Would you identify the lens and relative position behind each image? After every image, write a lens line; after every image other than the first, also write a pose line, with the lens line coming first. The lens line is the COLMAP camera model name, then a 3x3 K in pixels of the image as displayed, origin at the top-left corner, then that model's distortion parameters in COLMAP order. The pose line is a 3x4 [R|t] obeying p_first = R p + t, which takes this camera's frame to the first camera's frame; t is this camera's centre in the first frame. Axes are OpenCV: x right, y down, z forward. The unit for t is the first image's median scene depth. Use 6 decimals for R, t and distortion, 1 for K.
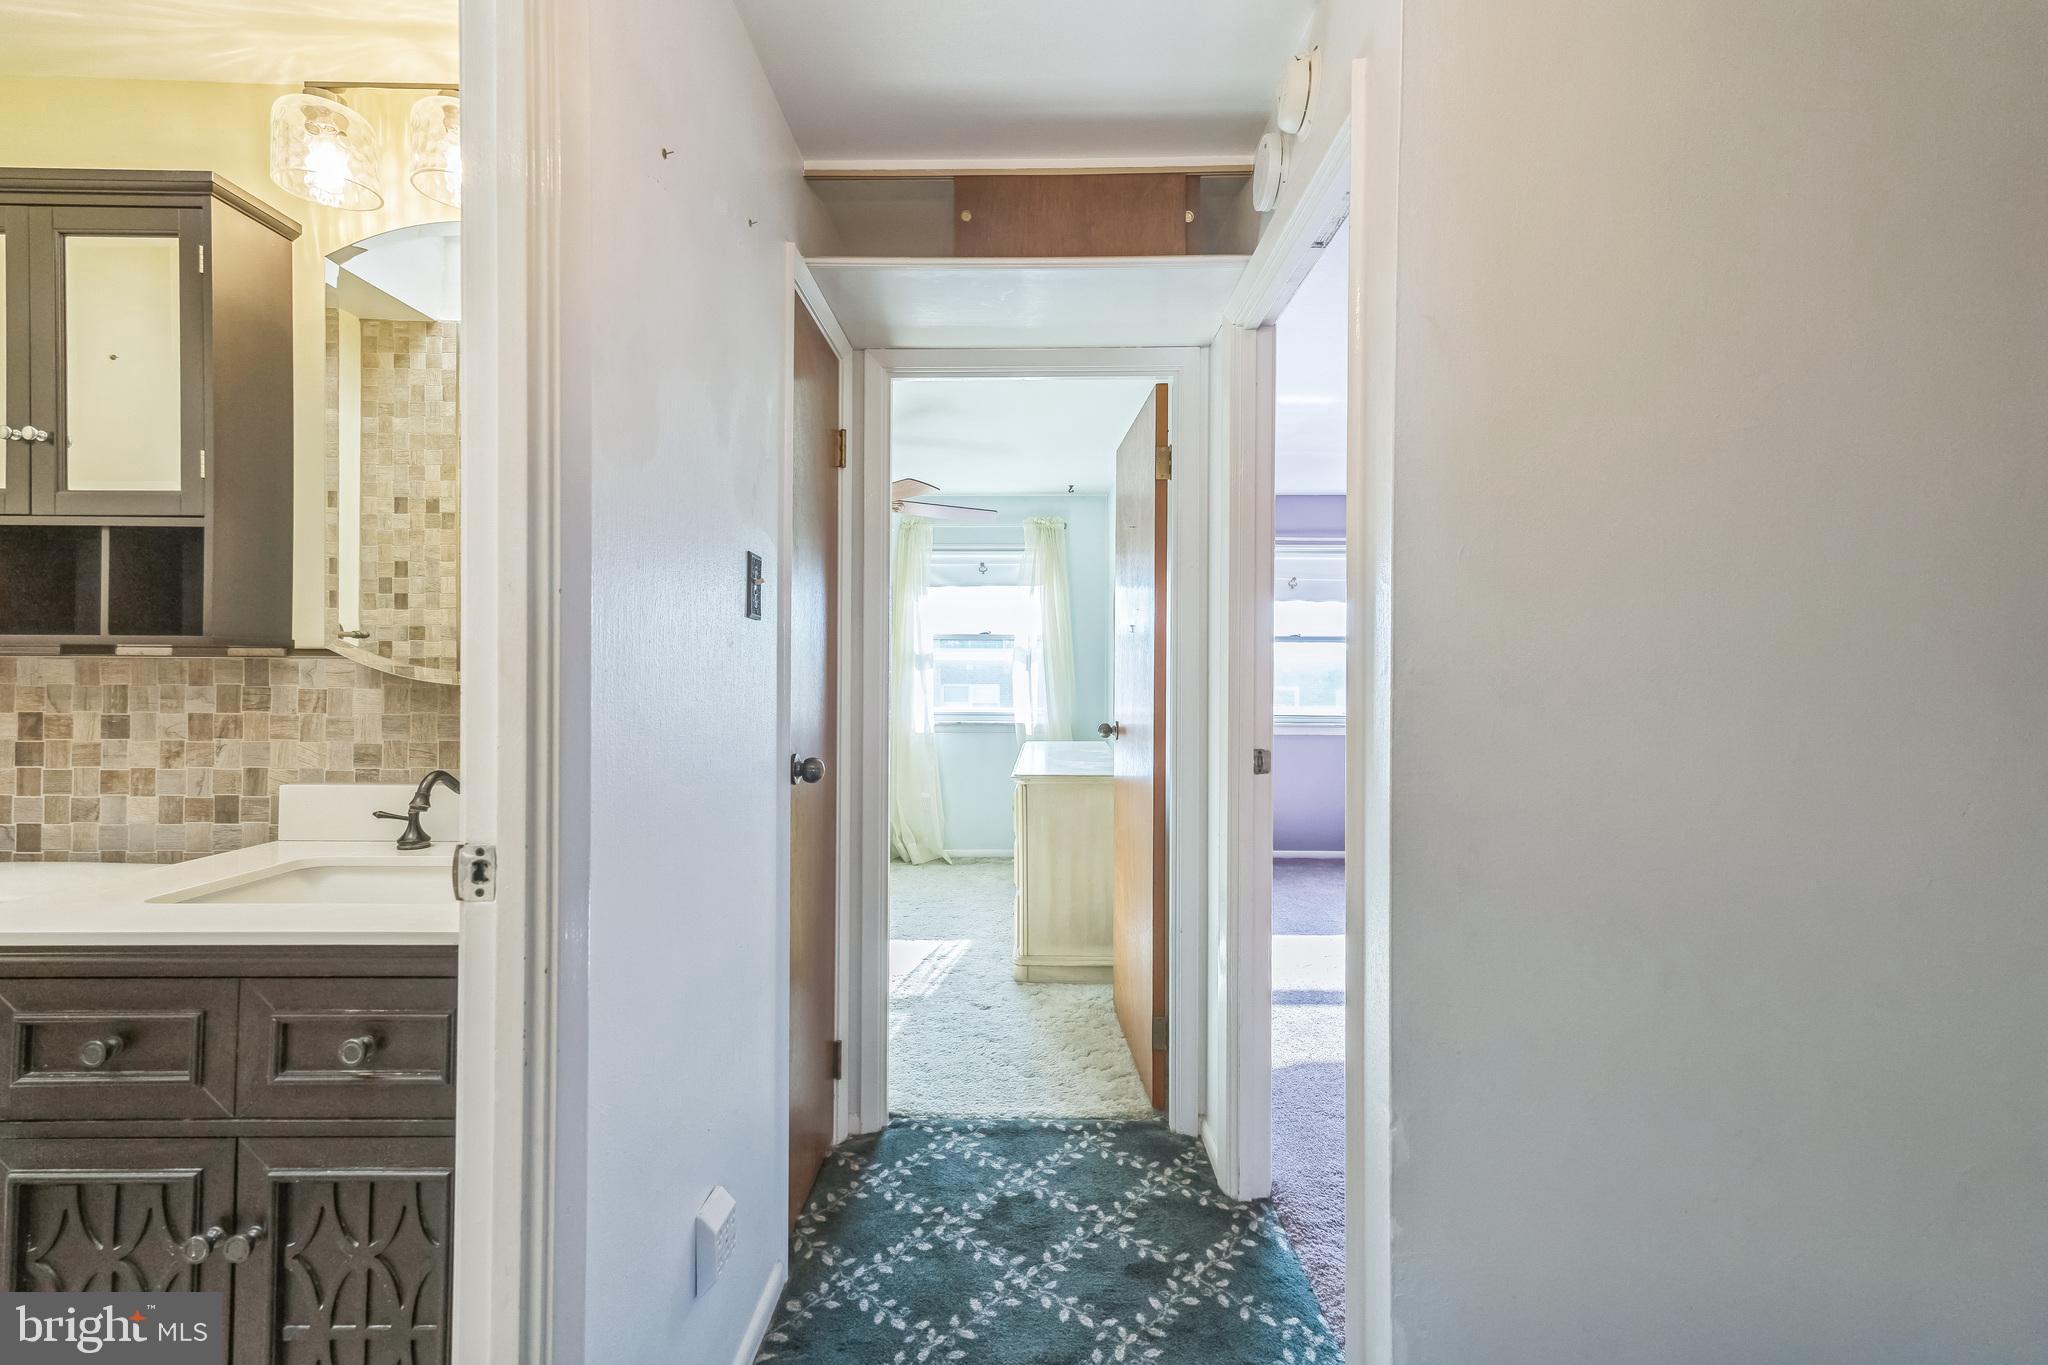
lens RADIAL K [[894.9, 0, 1025.5], [0, 894.9, 674.9], [0, 0, 1]] dist [0.012128, 0.000999]
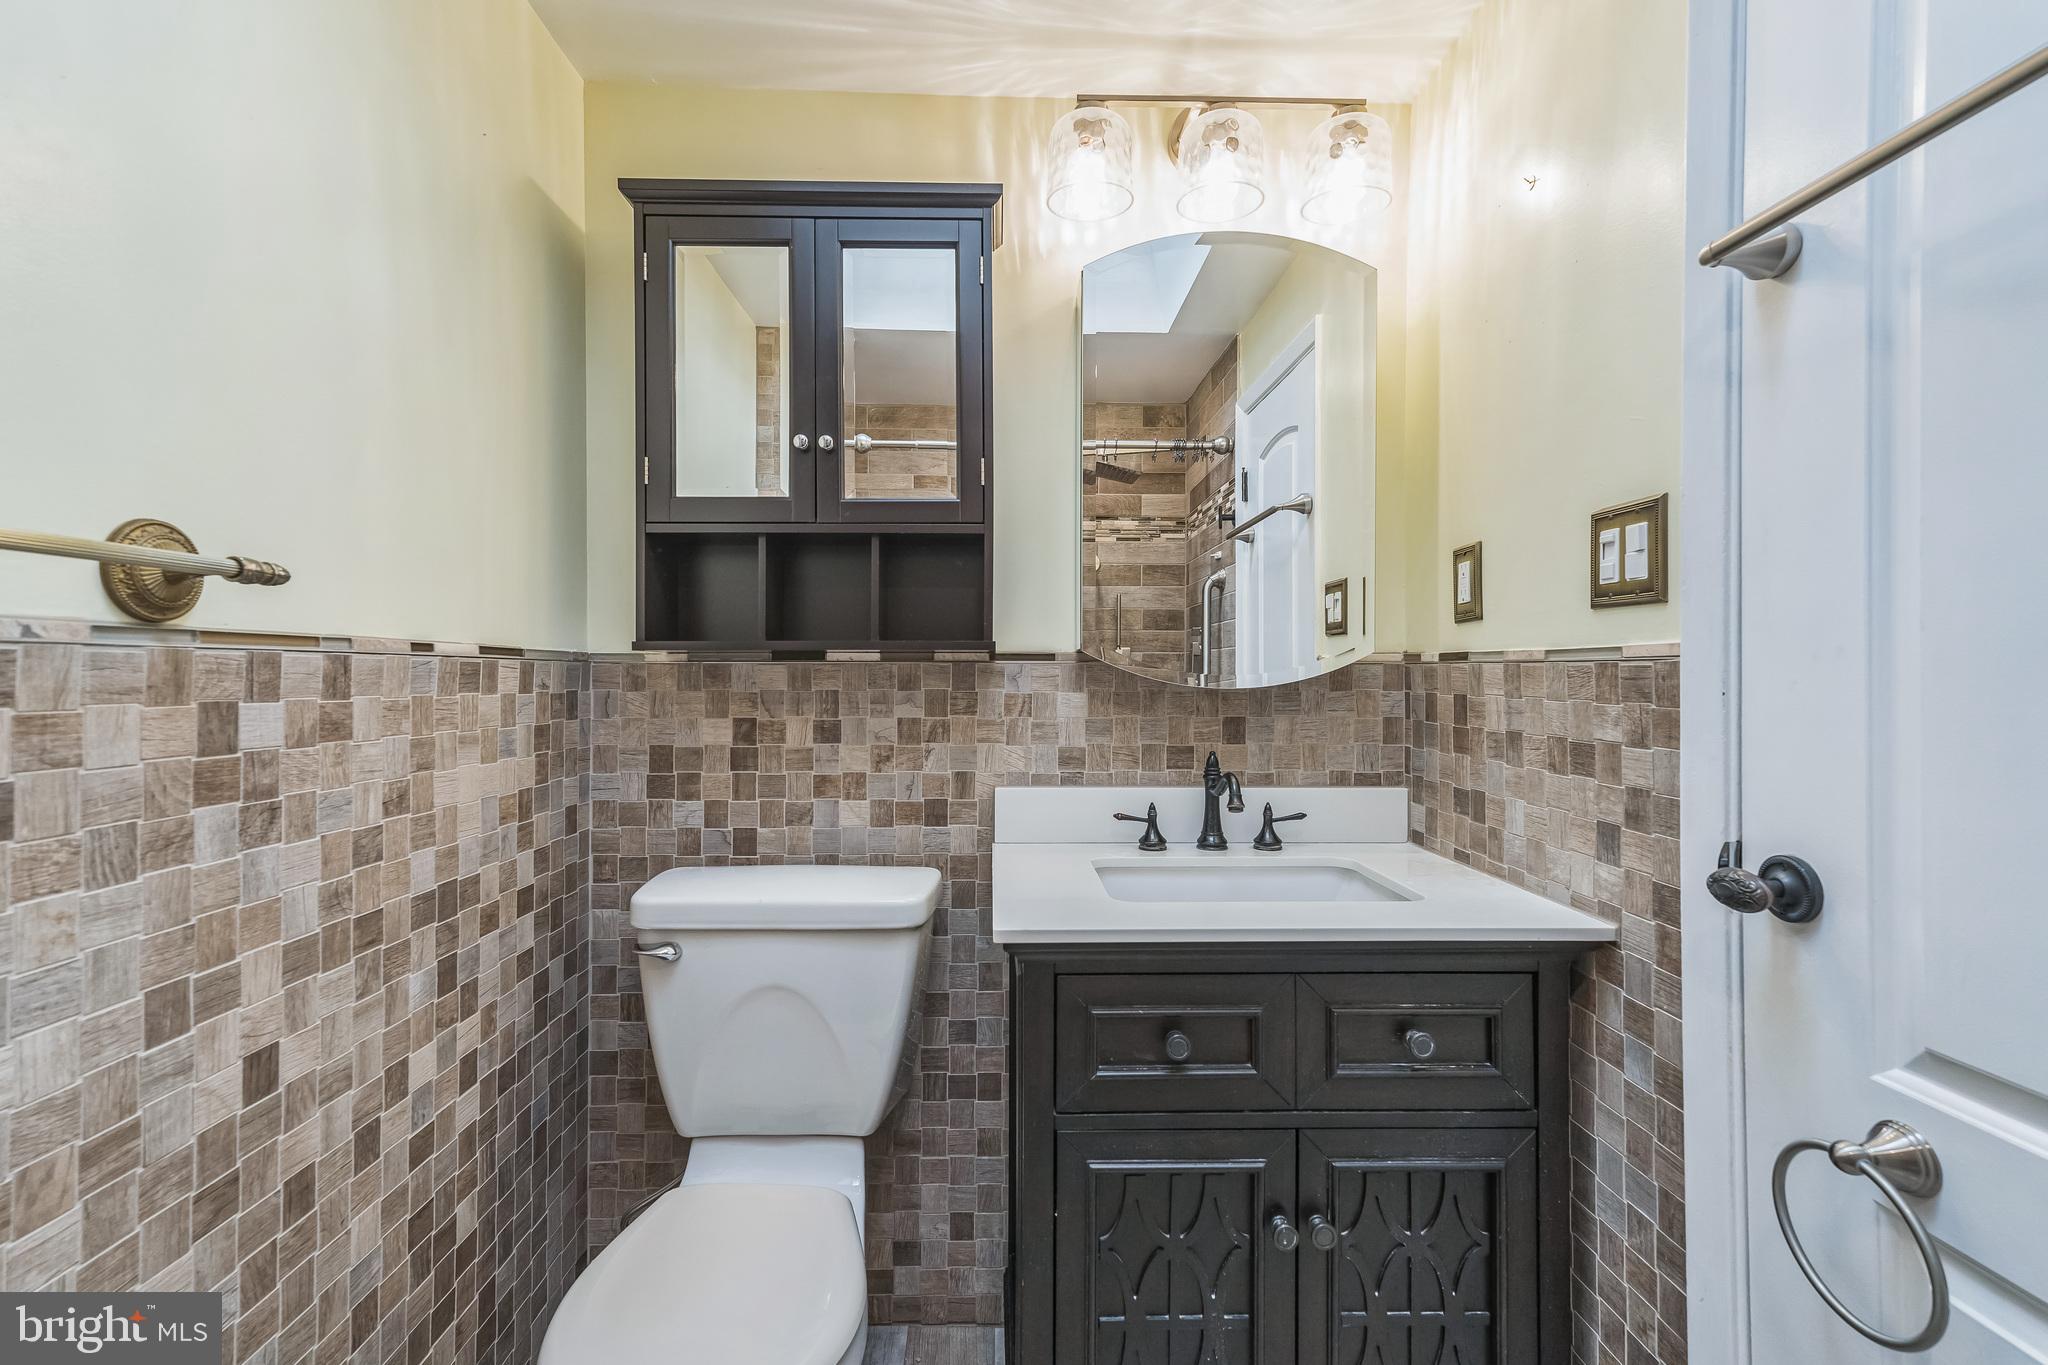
lens RADIAL K [[894.9, 0, 1023.7], [0, 894.9, 678.8], [0, 0, 1]] dist [0.012128, 0.000999]
pose [[0.999612, -0.005797, 0.027246, -0.811433], [0.005712, 0.999979, 0.003194, -0.003806], [-0.027264, -0.003037, 0.999624, -0.006201]]
